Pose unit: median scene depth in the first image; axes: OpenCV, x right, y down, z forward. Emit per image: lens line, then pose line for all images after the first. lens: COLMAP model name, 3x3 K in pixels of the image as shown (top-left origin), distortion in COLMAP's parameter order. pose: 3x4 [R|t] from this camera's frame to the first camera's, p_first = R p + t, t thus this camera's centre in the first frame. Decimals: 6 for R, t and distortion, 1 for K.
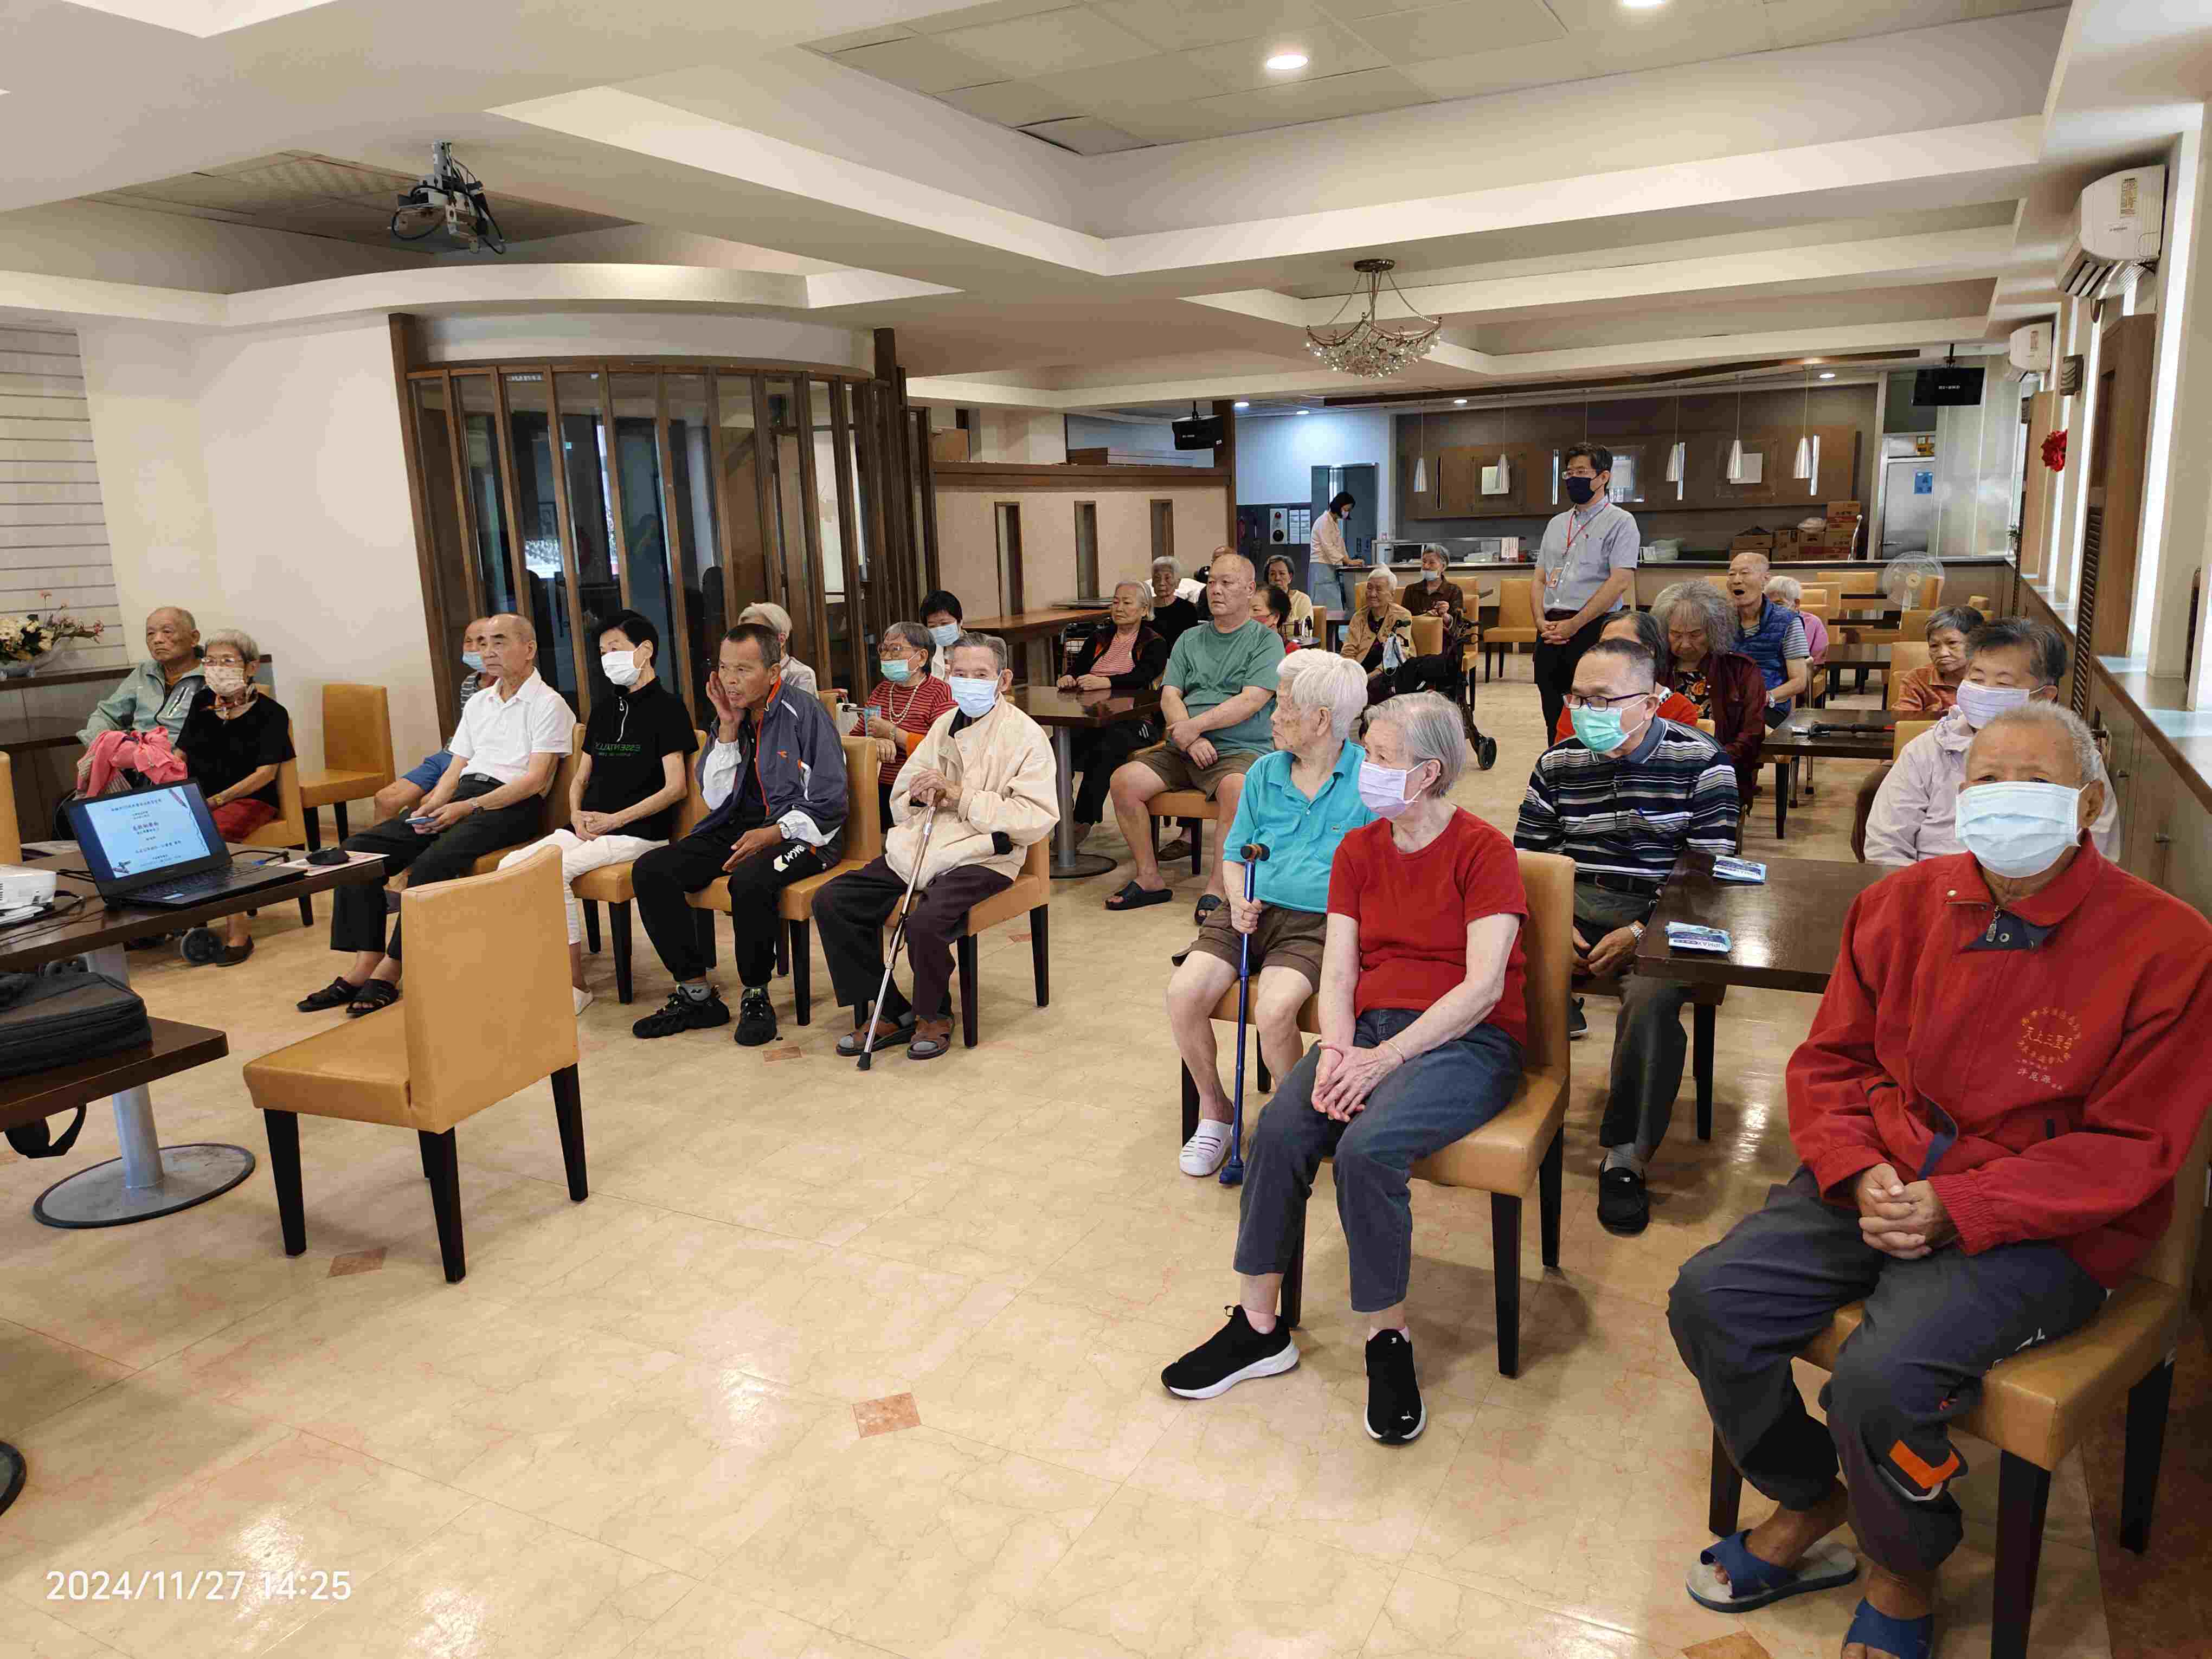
lens RADIAL K [[1519.1, 0, 1122.2], [0, 1519.1, 814.8], [0, 0, 1]] dist [0.036610, -0.044289]
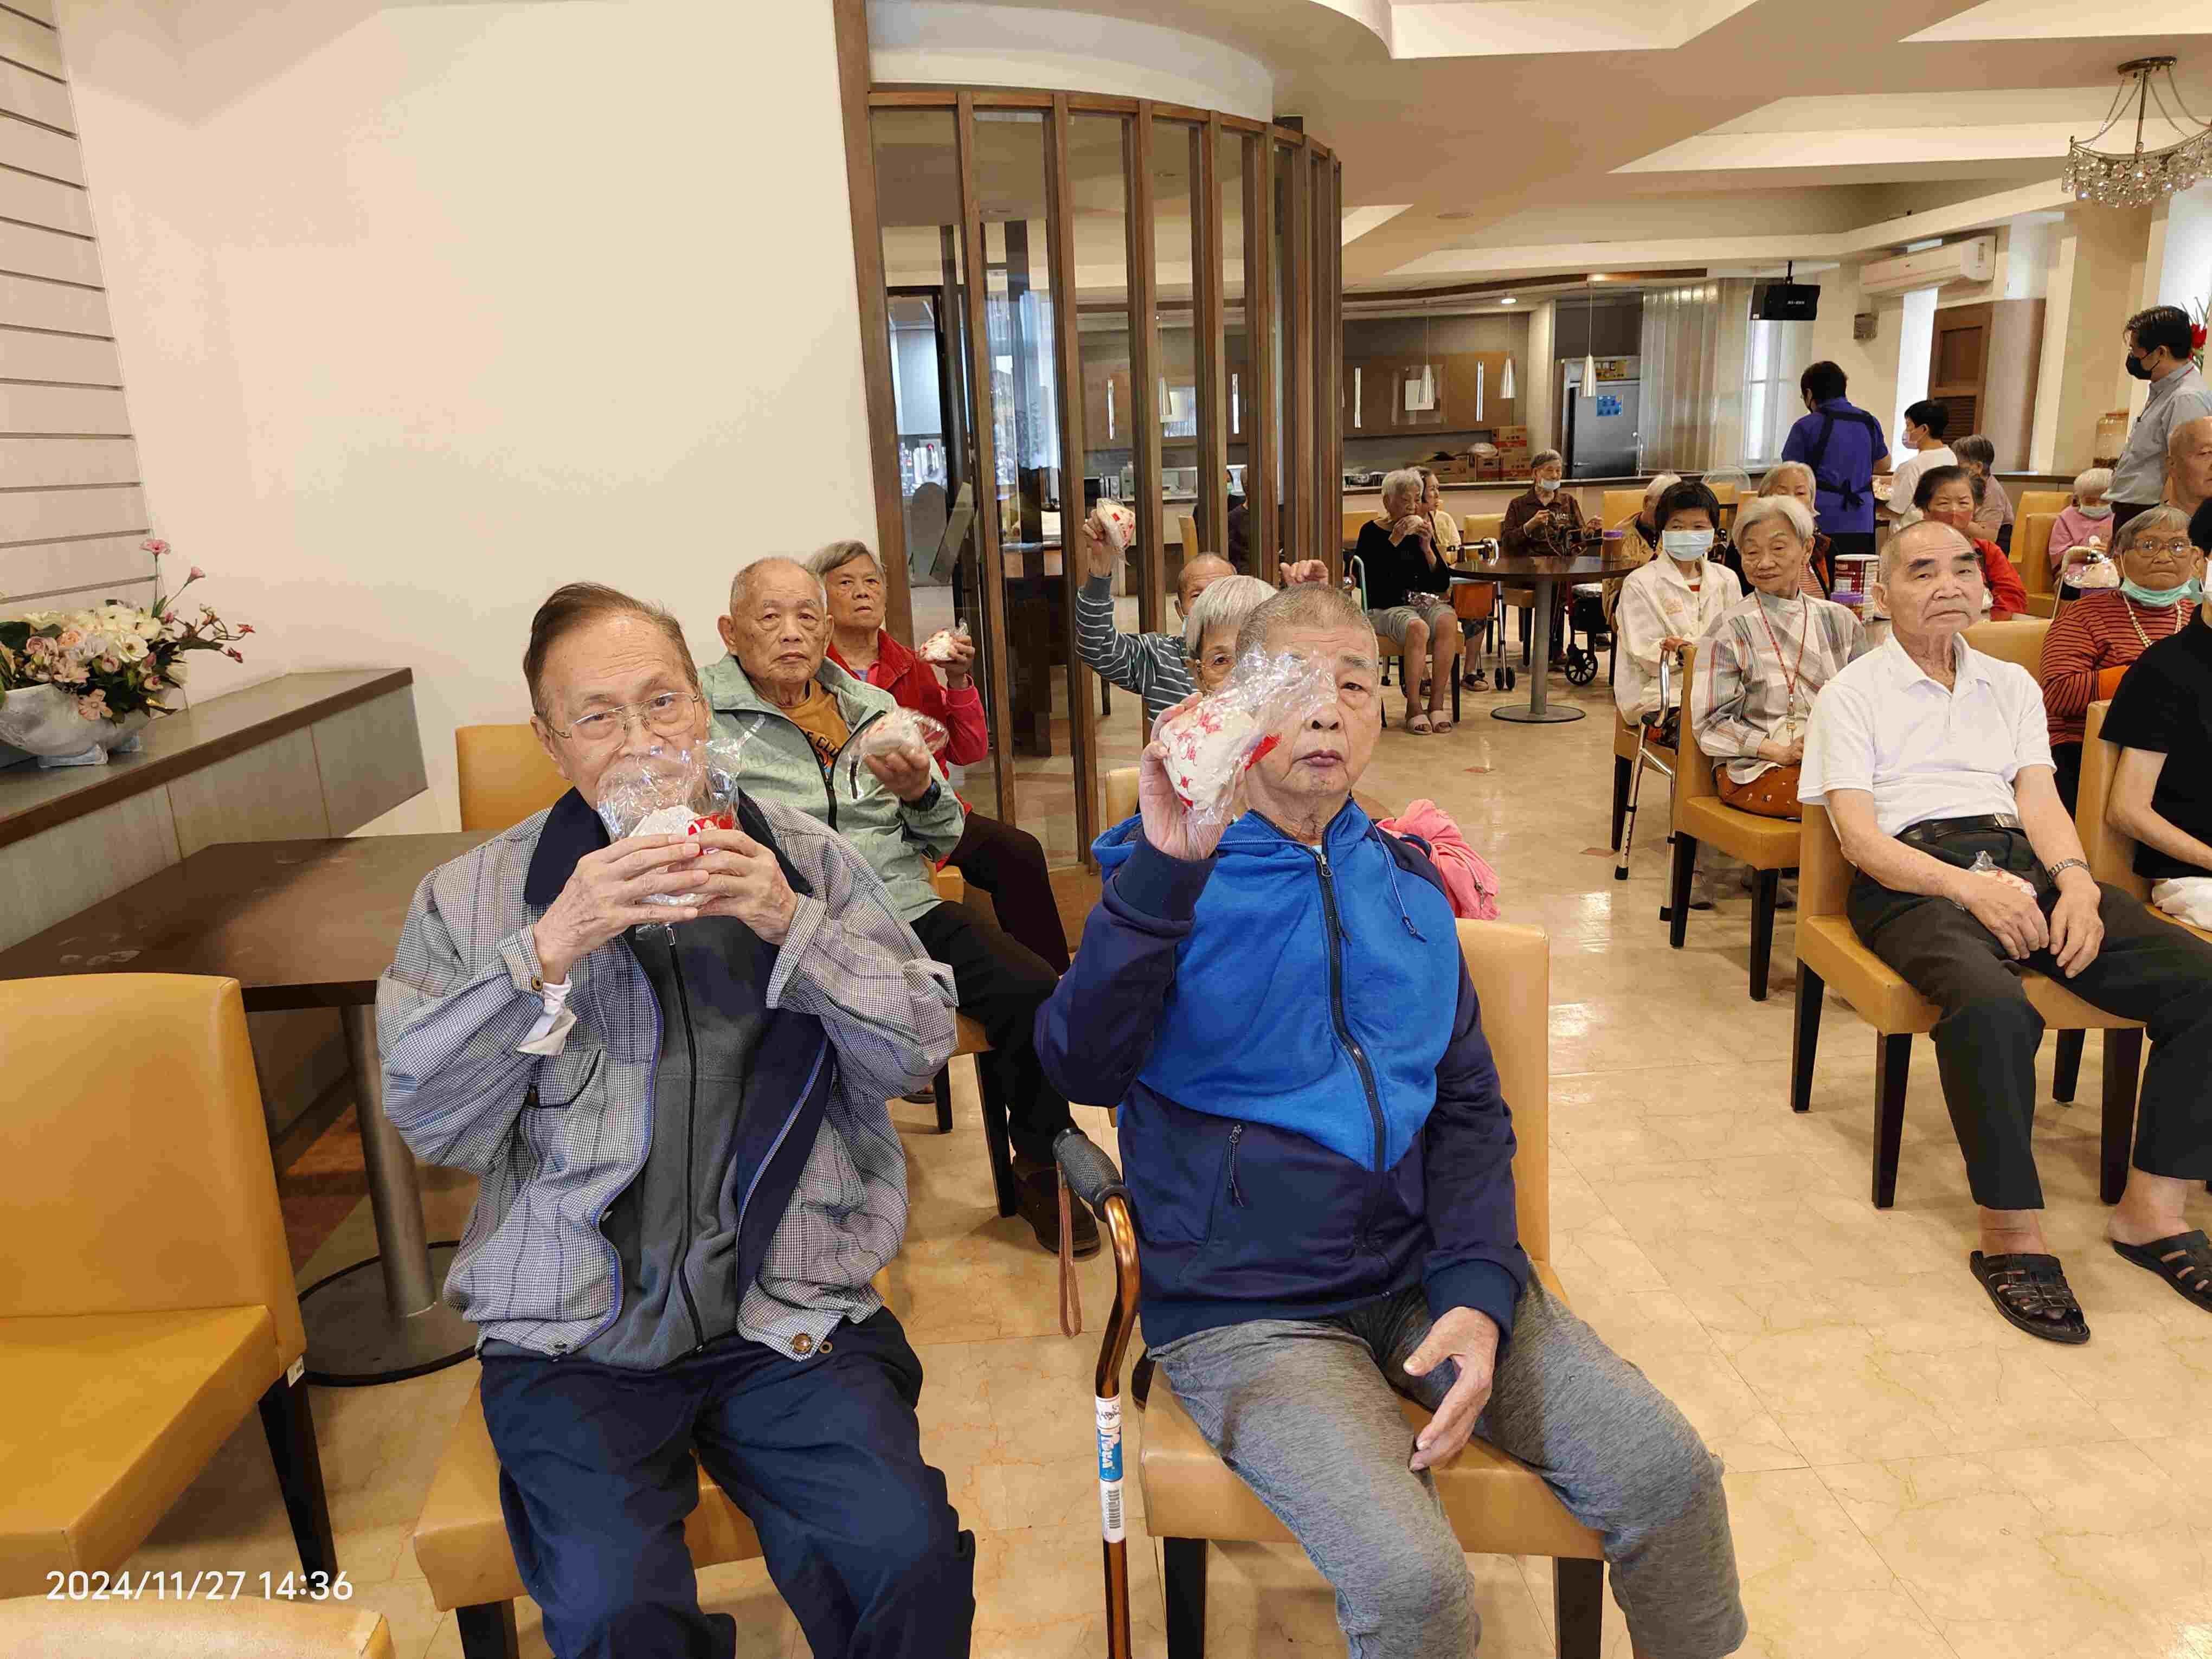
lens RADIAL K [[1519.1, 0, 1113.1], [0, 1519.1, 820.8], [0, 0, 1]] dist [0.036610, -0.044289]
pose [[0.856361, -0.131477, 0.499359, -0.386763], [0.118949, 0.991263, 0.057002, -0.035848], [-0.502490, 0.010584, 0.864518, 0.289045]]
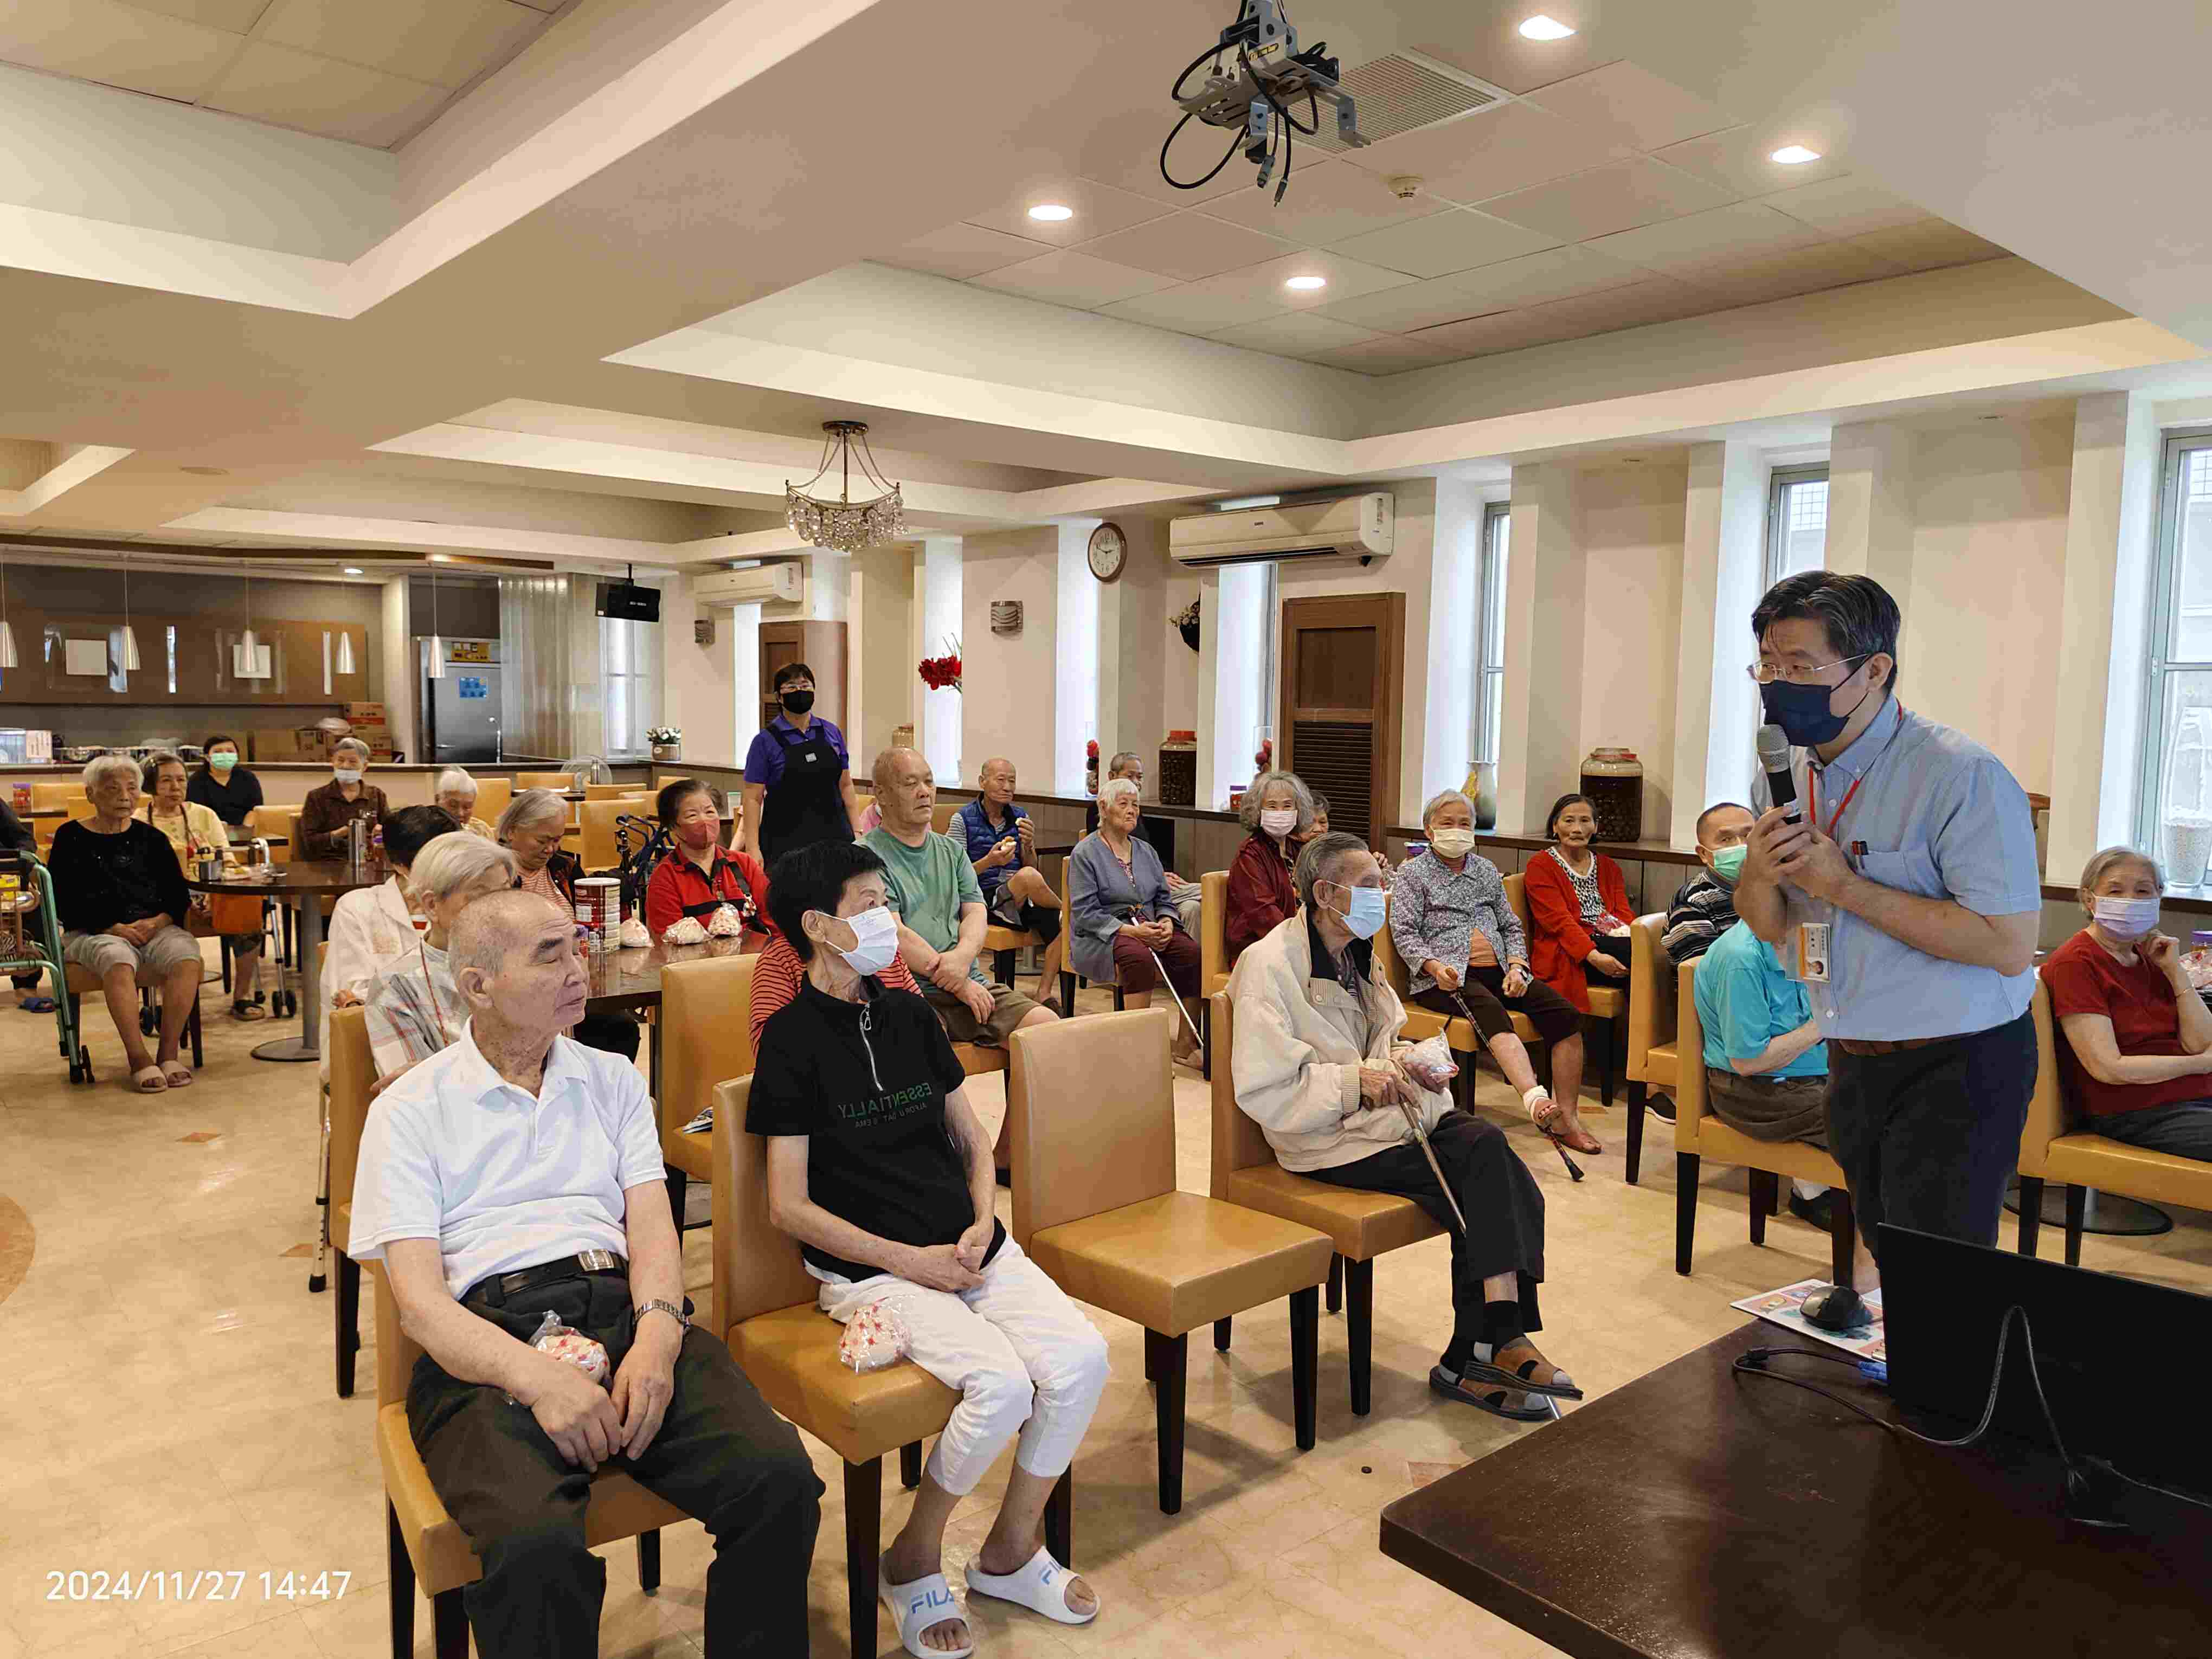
lens RADIAL K [[1519.1, 0, 1110.7], [0, 1519.1, 825.7], [0, 0, 1]] dist [0.036610, -0.044289]
pose [[0.361482, -0.041659, 0.931448, -0.309680], [0.159999, 0.986954, -0.017951, -0.045002], [-0.918548, 0.155519, 0.363432, 0.286862]]
